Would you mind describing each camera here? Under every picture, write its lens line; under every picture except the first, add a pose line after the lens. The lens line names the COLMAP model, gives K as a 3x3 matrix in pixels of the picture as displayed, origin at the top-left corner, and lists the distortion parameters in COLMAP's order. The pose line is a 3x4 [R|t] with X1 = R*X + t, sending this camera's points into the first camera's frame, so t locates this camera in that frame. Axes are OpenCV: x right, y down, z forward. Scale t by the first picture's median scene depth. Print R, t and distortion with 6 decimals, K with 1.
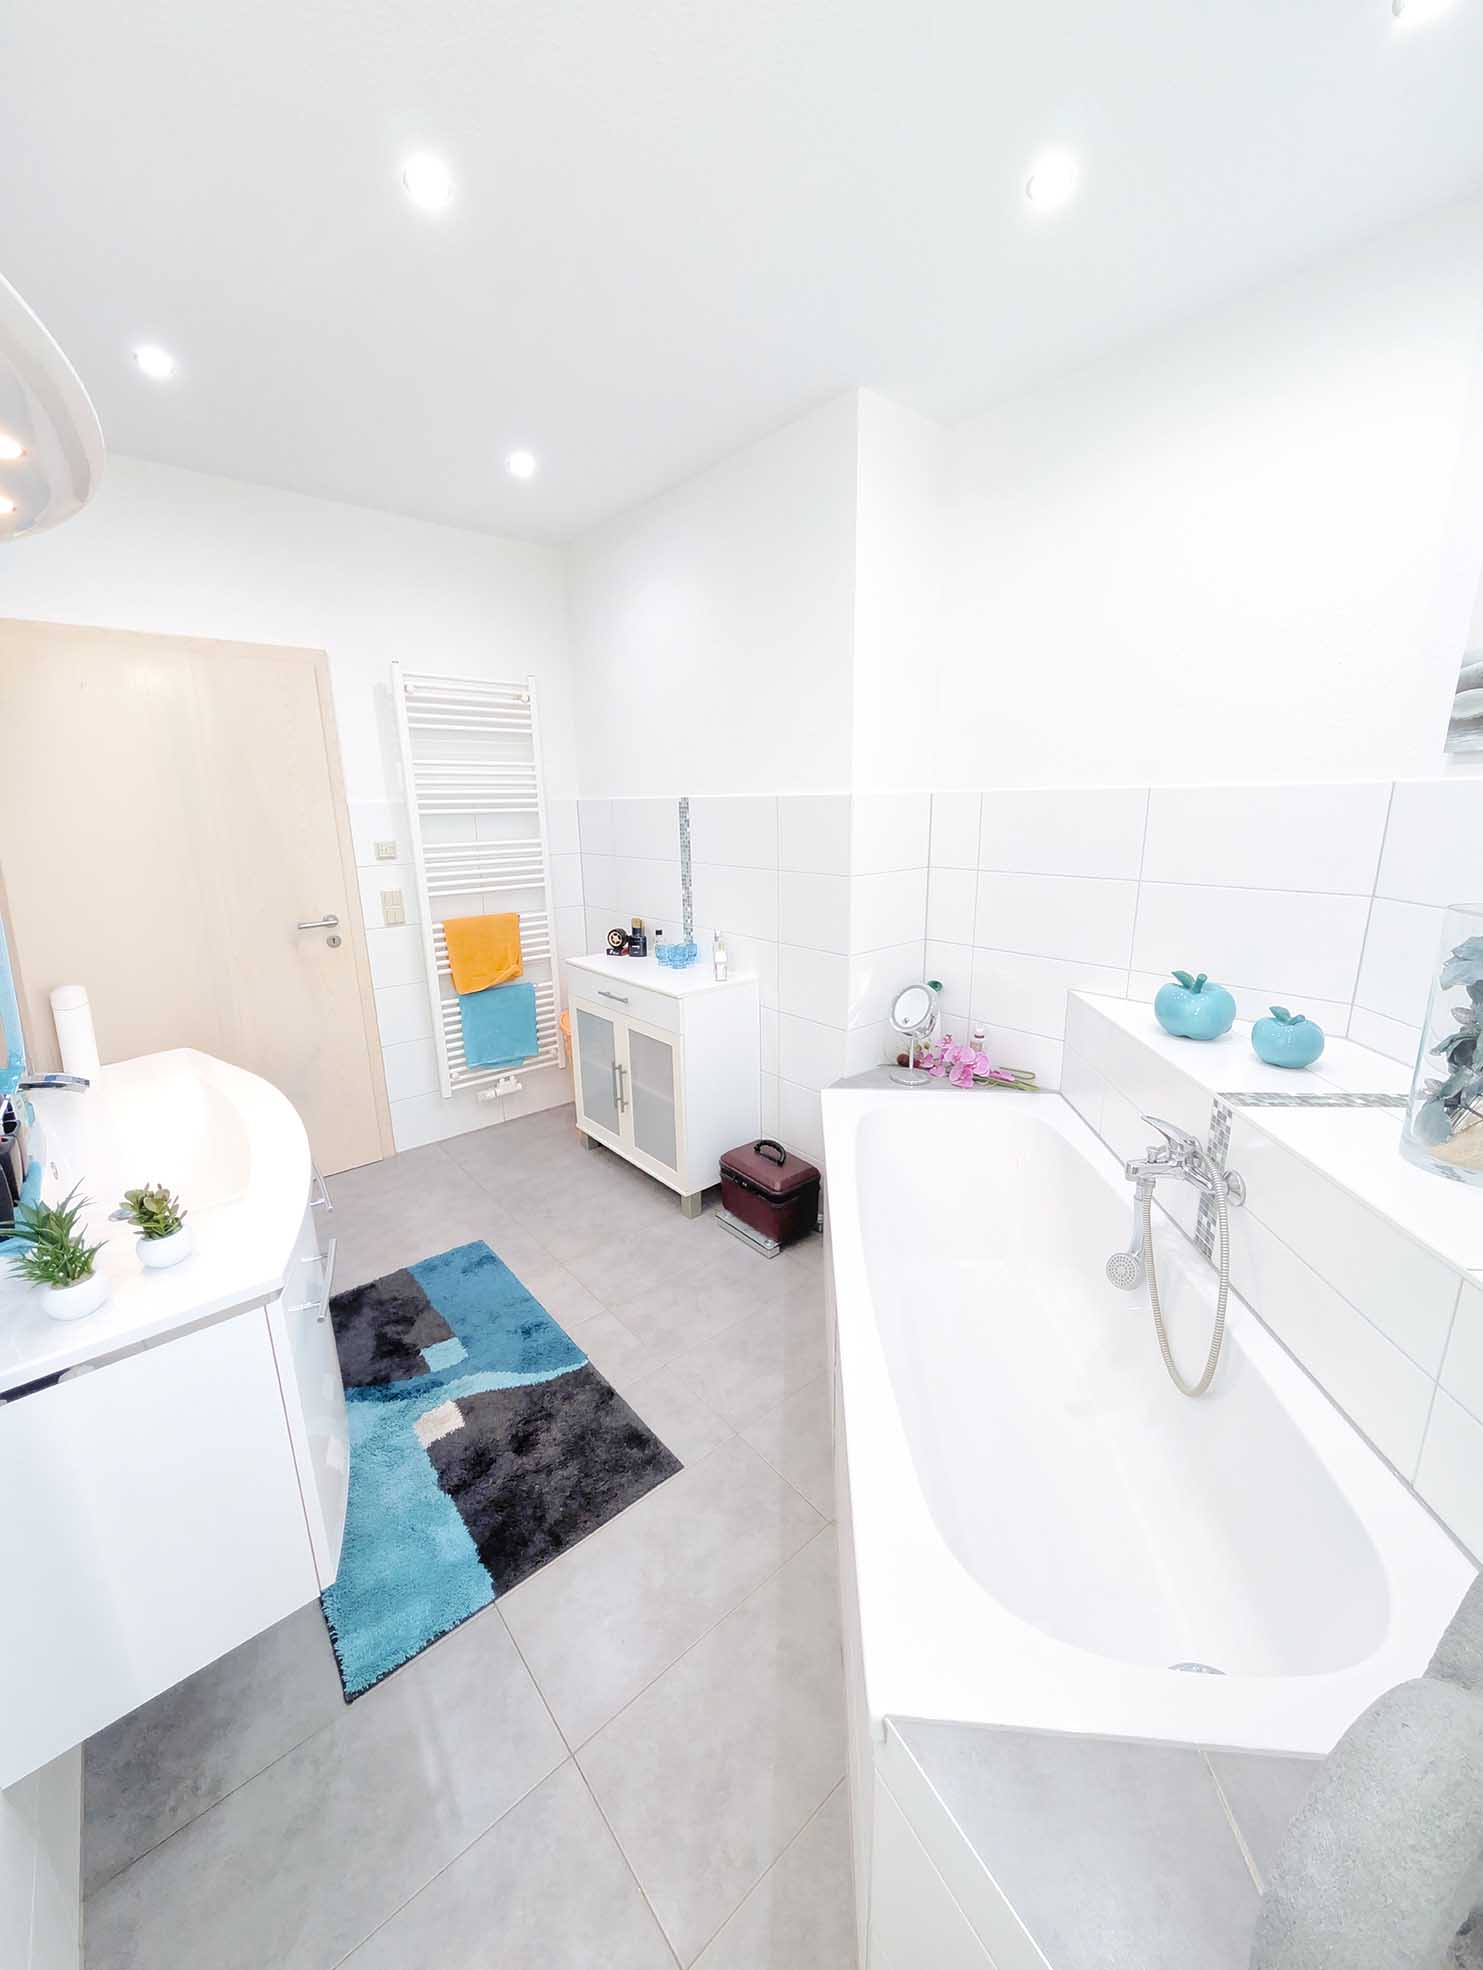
lens RADIAL K [[745.3, 0, 728.5], [0, 745.3, 988.2], [0, 0, 1]] dist [-0.000131, 0.000187]
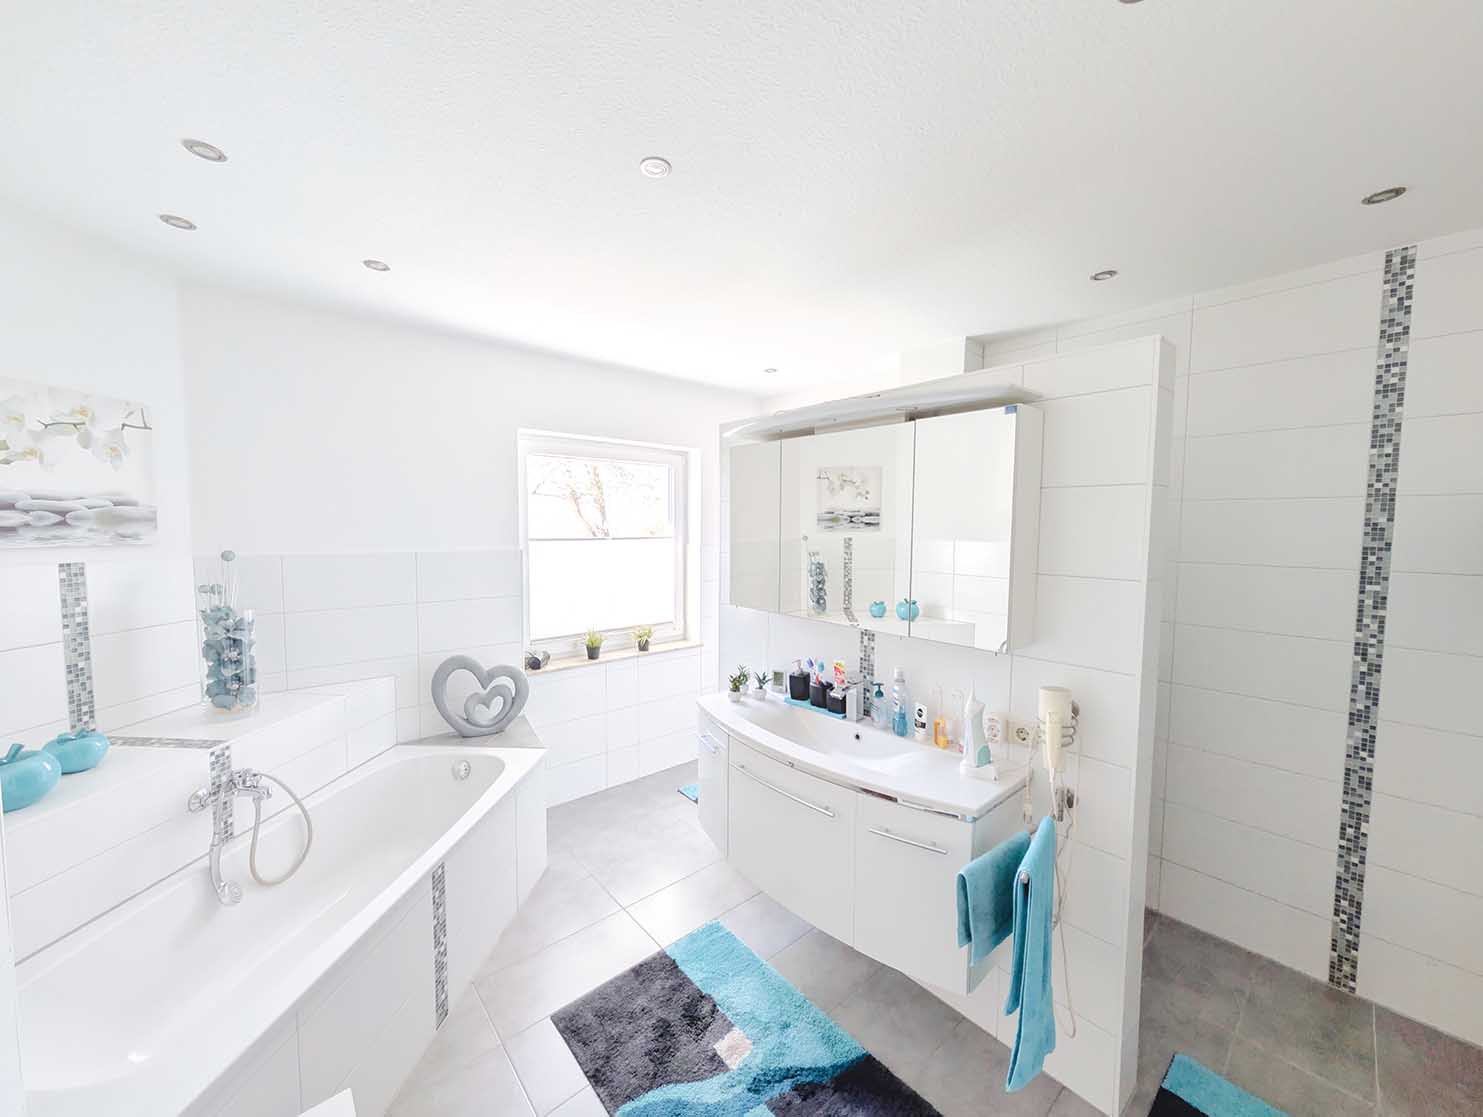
lens RADIAL K [[561.1, 0, 744.1], [0, 561.1, 558.9], [0, 0, 1]] dist [-0.000131, 0.000187]
pose [[-0.999742, 0.022653, 0.001823, -0.437891], [0.022159, 0.953821, 0.299558, -0.494741], [0.005047, 0.299521, -0.954076, 1.704690]]
